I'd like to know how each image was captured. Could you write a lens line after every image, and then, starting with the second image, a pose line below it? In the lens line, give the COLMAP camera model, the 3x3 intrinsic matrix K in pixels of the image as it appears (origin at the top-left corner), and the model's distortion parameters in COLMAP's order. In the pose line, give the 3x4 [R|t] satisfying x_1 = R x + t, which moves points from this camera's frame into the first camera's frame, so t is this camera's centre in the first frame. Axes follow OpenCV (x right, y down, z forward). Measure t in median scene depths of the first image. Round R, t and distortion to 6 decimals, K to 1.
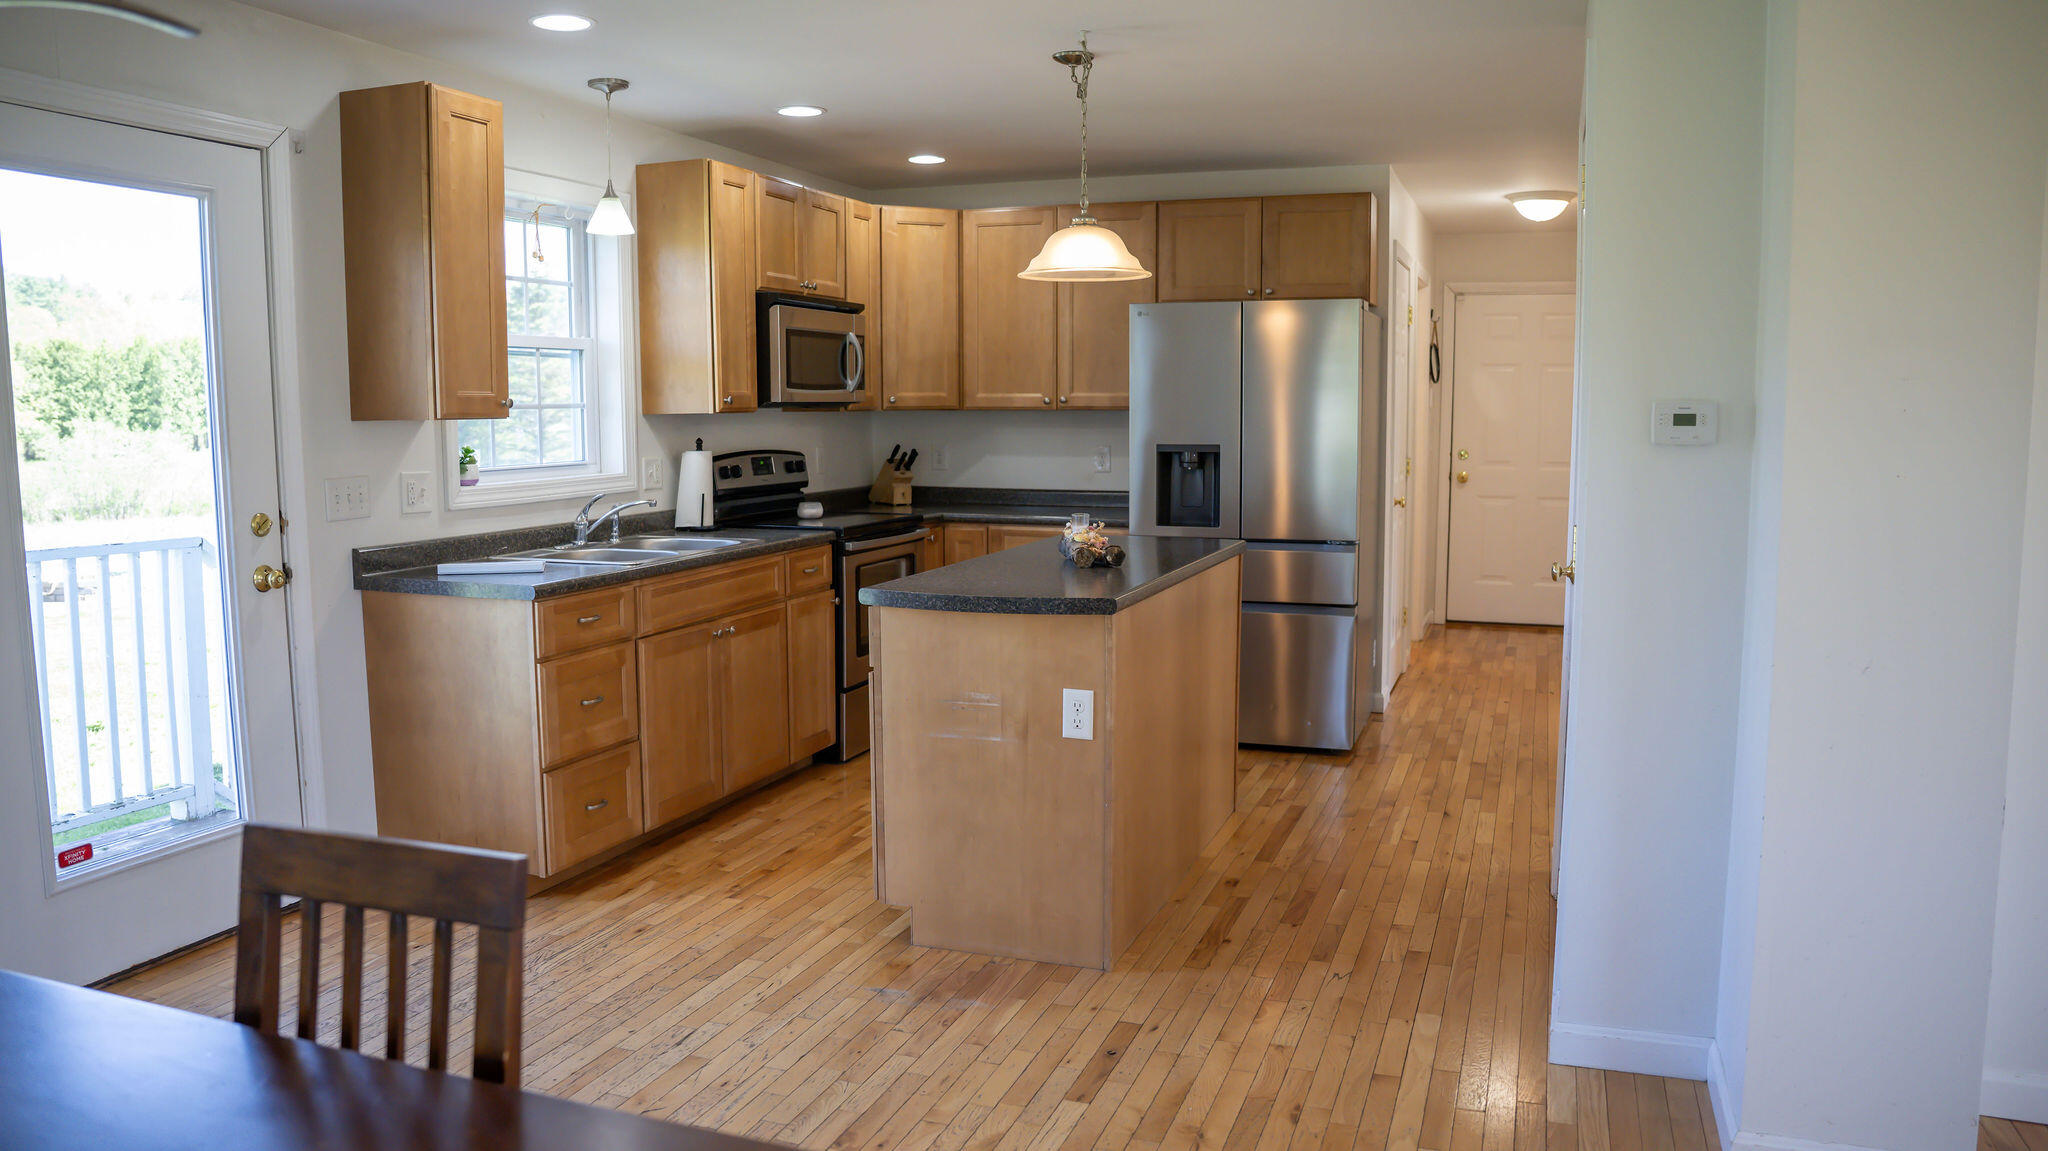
lens RADIAL K [[1468.1, 0, 1024.0], [0, 1468.1, 575.5], [0, 0, 1]] dist [-0.131777, 0.093287]
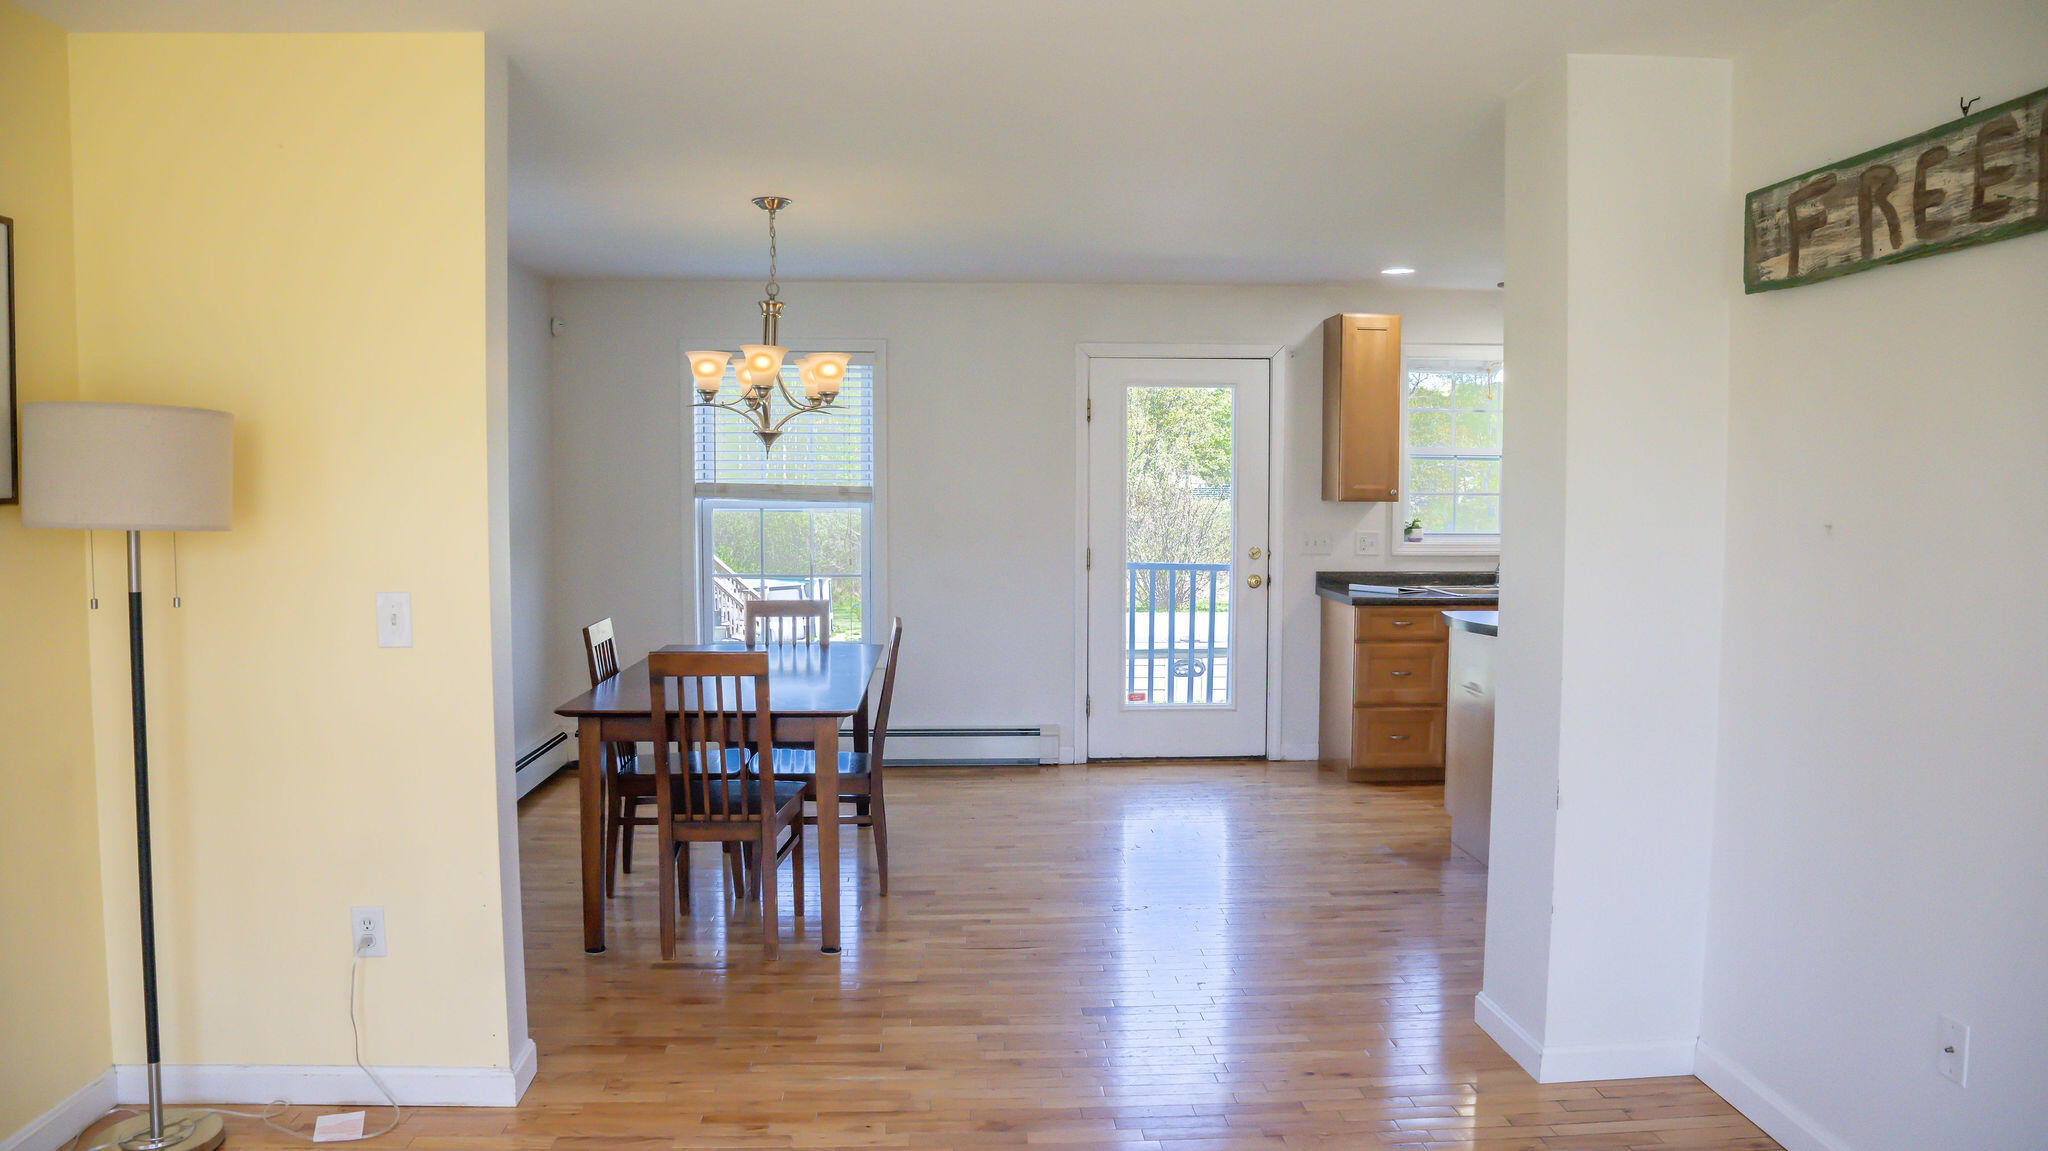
lens RADIAL K [[1412.1, 0, 1024.0], [0, 1412.1, 575.5], [0, 0, 1]] dist [-0.136945, 0.076034]
pose [[0.396811, 0.064632, -0.915622, 0.970053], [-0.108970, 0.993781, 0.022924, -0.013682], [0.911409, 0.090678, 0.401386, -0.038229]]
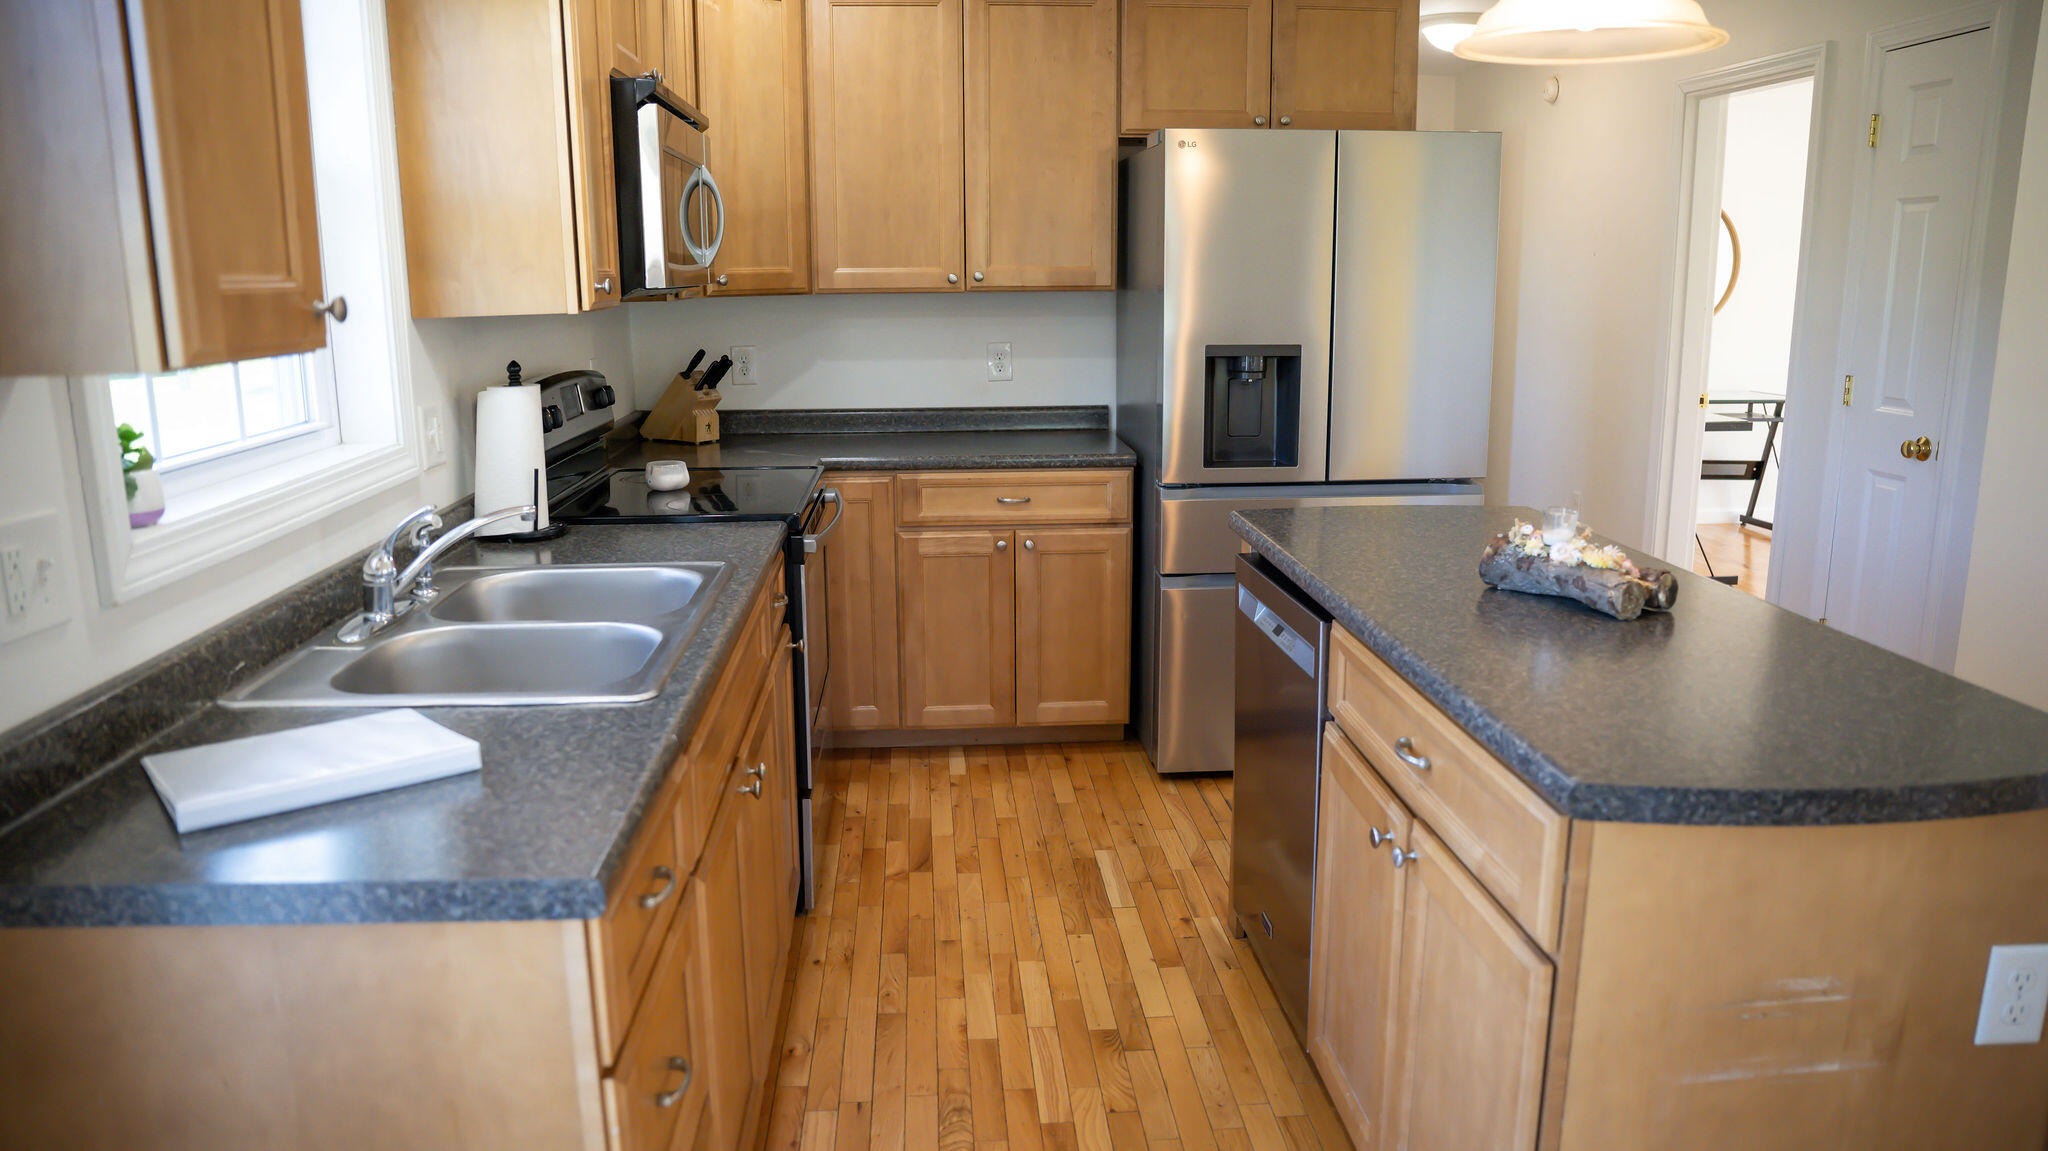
lens RADIAL K [[1412.1, 0, 1024.0], [0, 1412.1, 575.5], [0, 0, 1]] dist [-0.136945, 0.076034]
pose [[0.917957, -0.088327, 0.386721, -0.336783], [0.050779, 0.993039, 0.106277, -0.081848], [-0.393417, -0.077920, 0.916052, 0.627622]]
